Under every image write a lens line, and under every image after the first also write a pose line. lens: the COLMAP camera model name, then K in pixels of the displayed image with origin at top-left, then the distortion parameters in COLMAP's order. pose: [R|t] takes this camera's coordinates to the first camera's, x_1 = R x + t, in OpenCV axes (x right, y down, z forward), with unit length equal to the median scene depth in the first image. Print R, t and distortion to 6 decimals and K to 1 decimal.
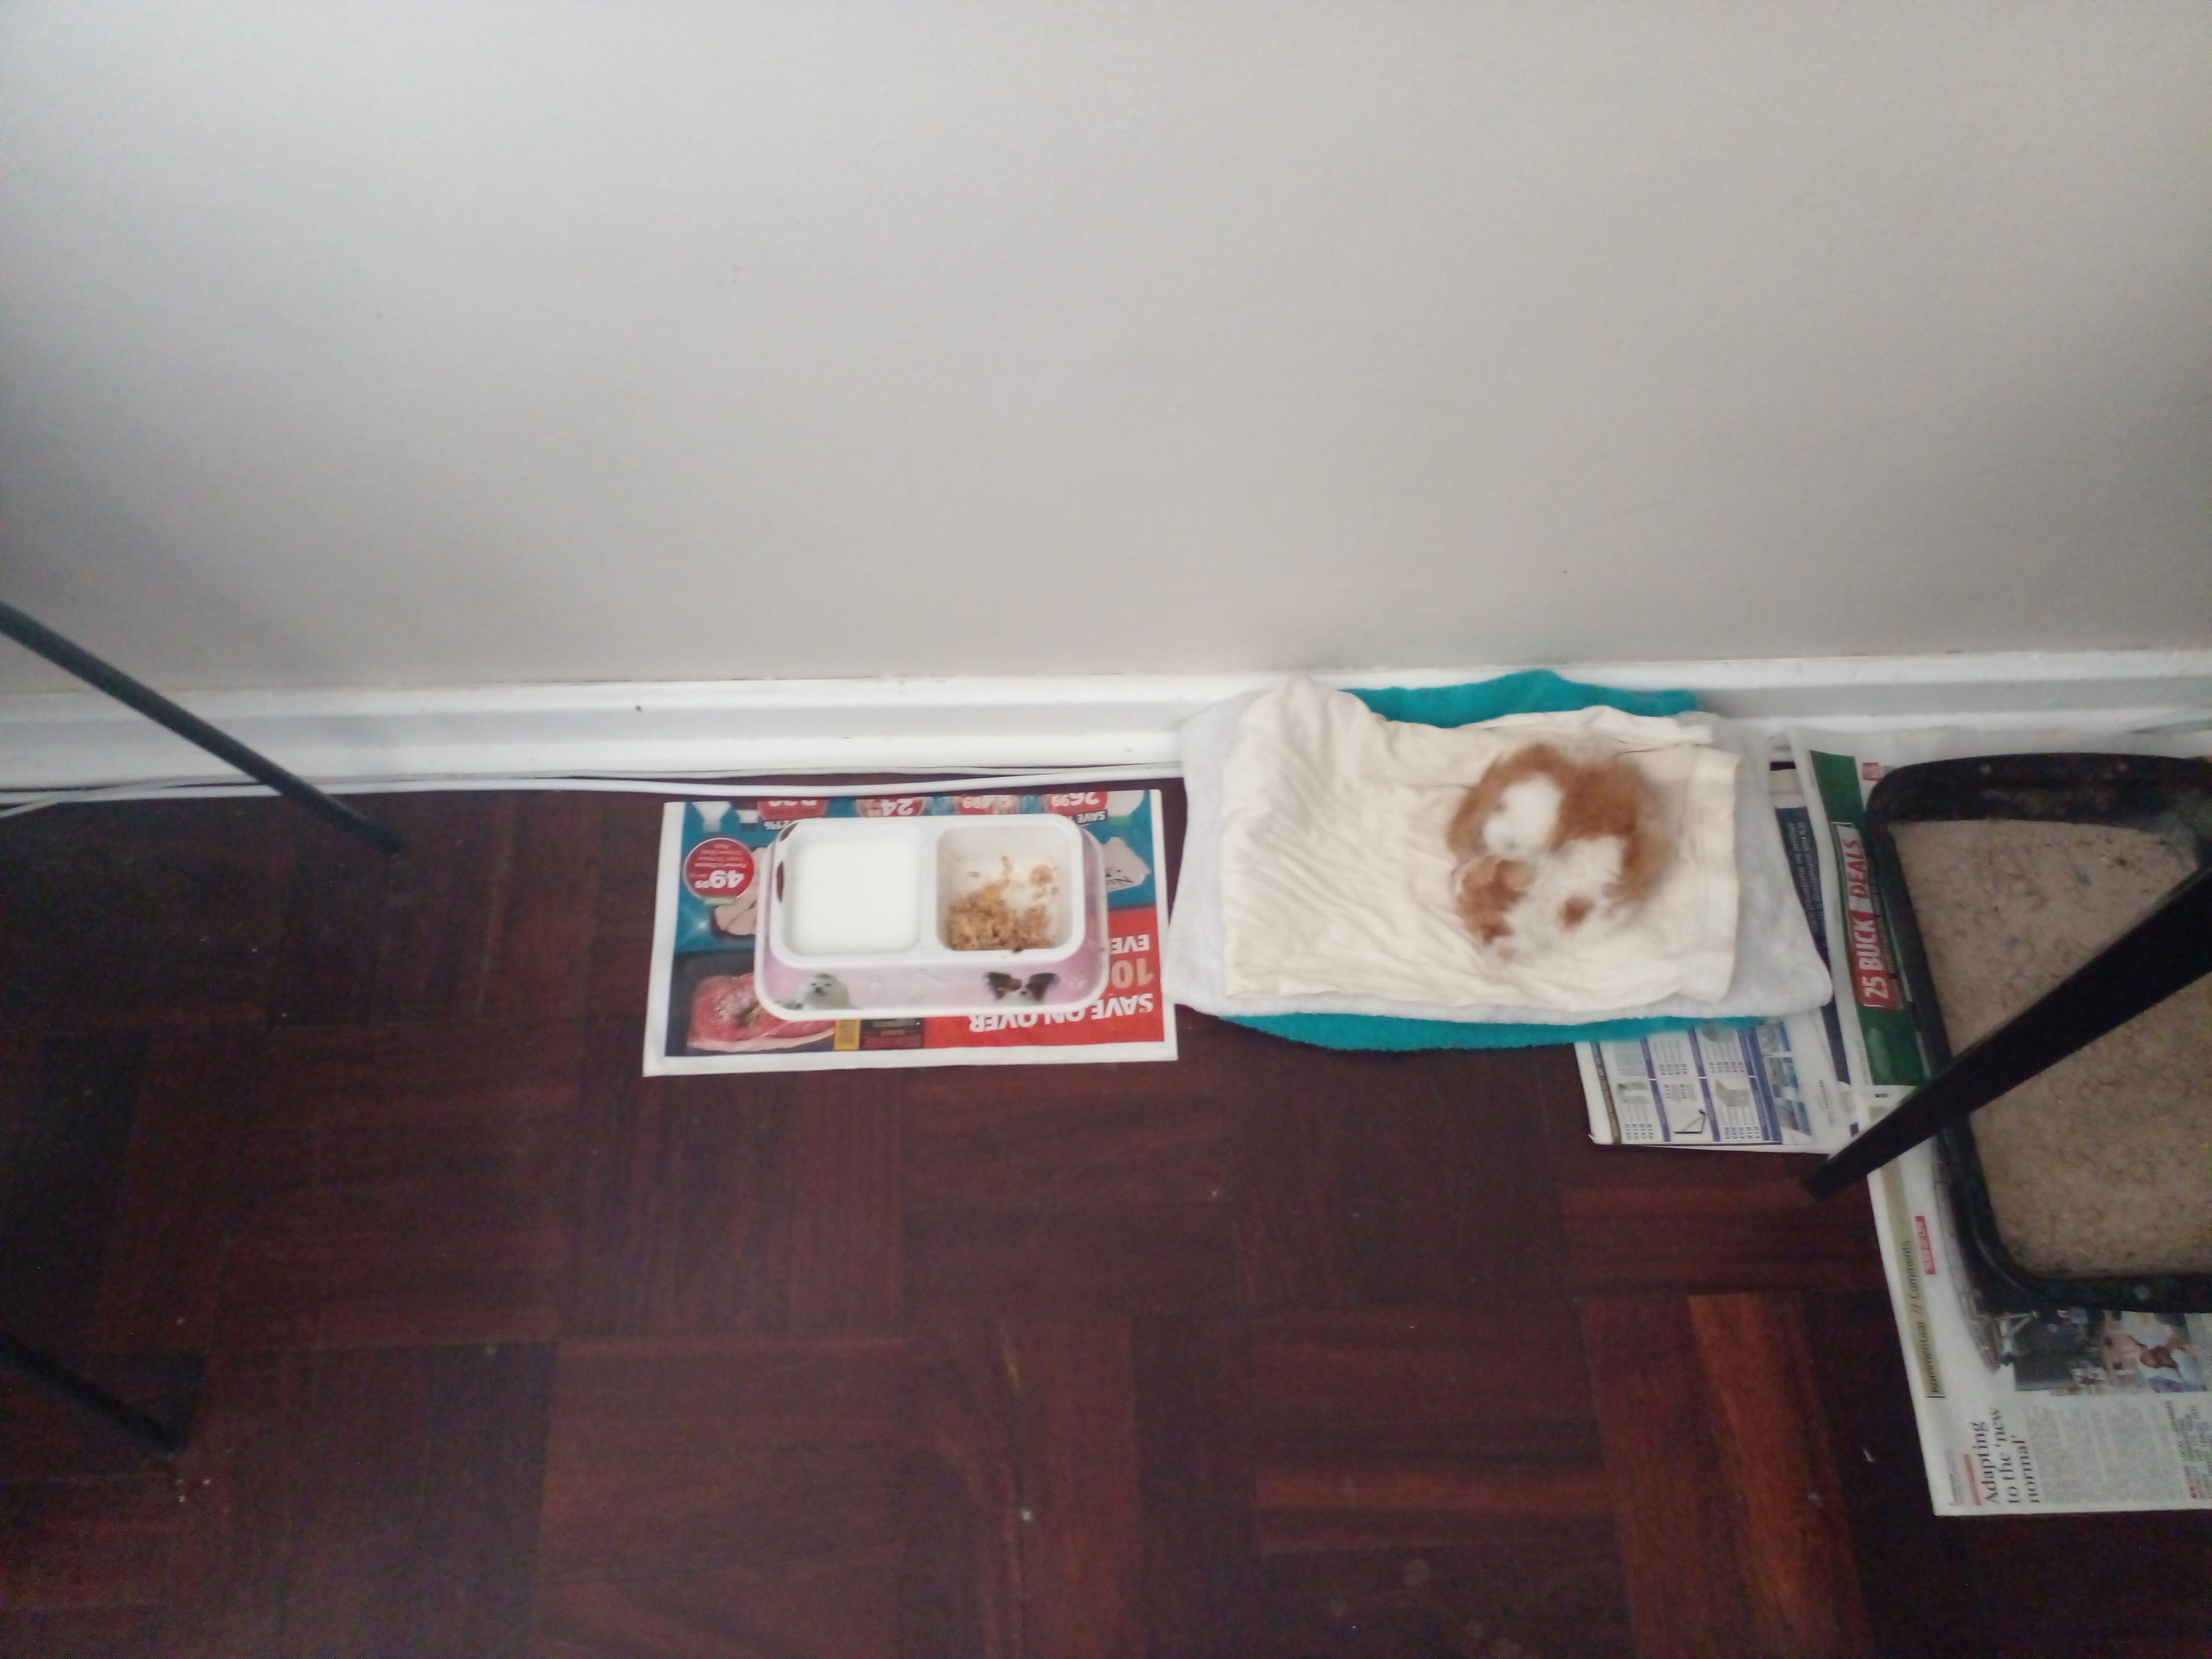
lens RADIAL K [[1727.1, 0, 1091.7], [0, 1727.1, 798.0], [0, 0, 1]] dist [0.053880, -0.095407]
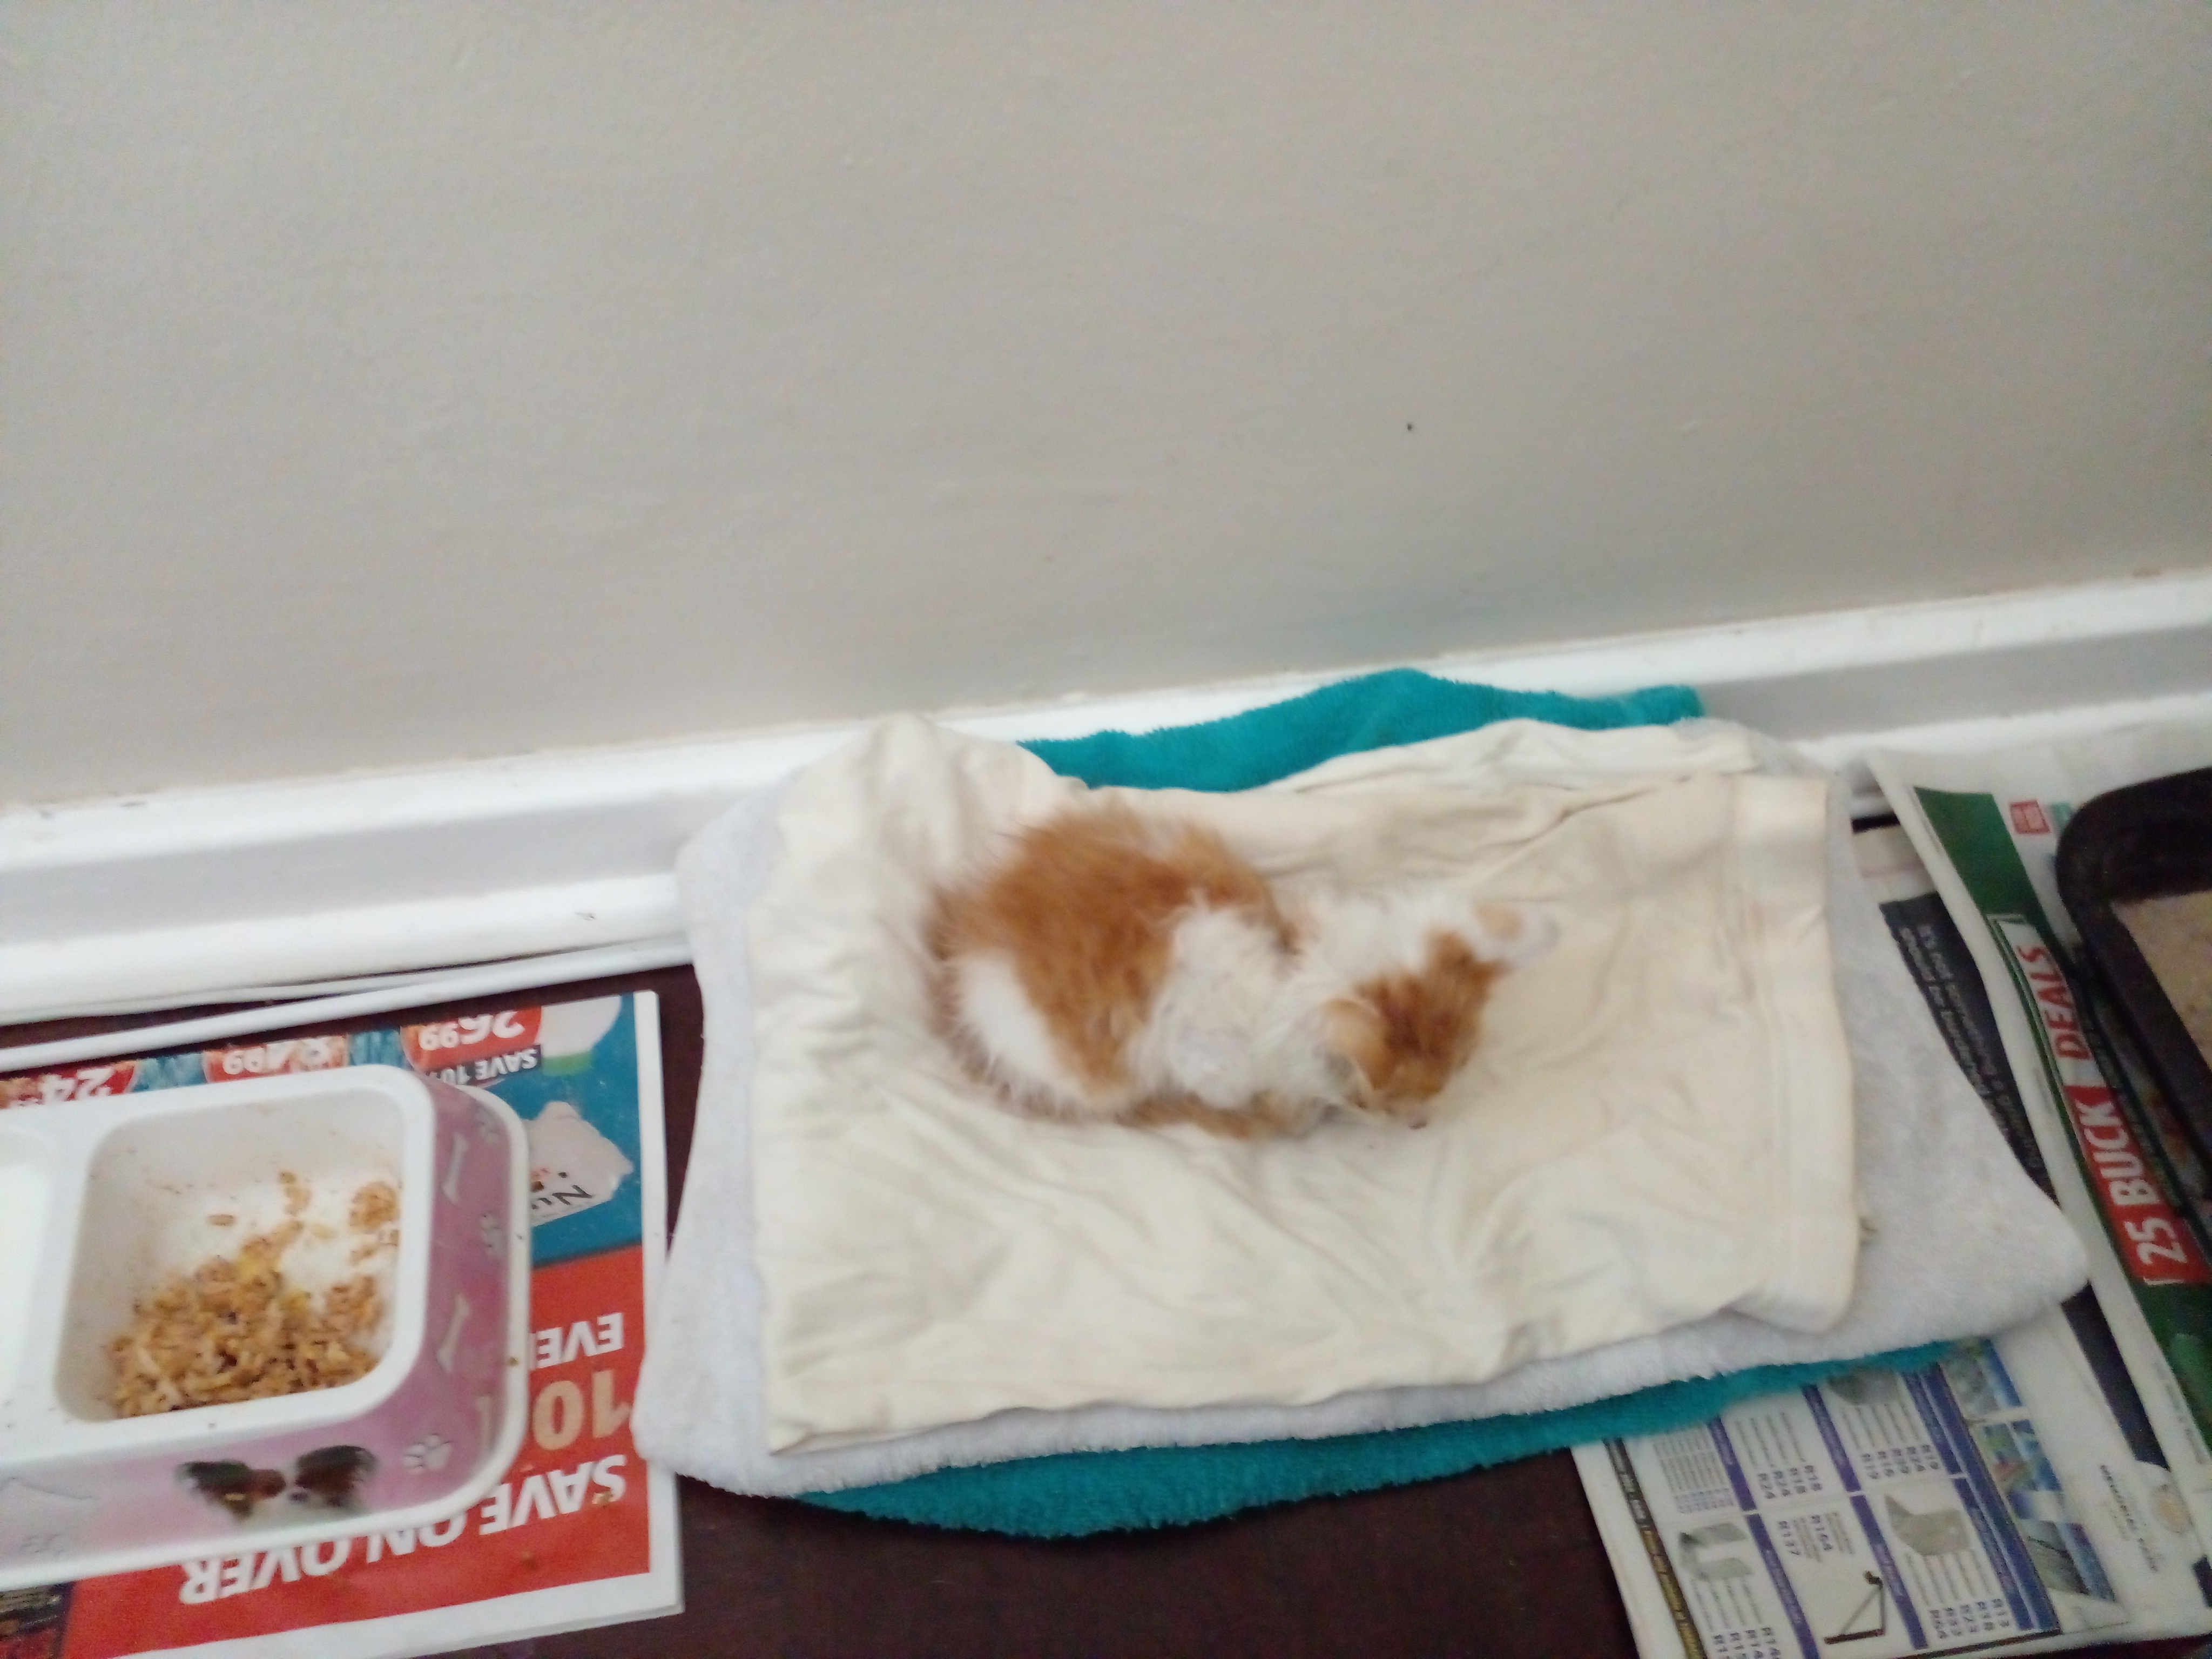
lens RADIAL K [[1727.1, 0, 1091.7], [0, 1727.1, 798.0], [0, 0, 1]] dist [0.053880, -0.095407]
pose [[0.991321, -0.094525, 0.091366, 0.127382], [0.107300, 0.983316, -0.146890, 0.027461], [-0.075957, 0.155418, 0.984924, 0.529519]]
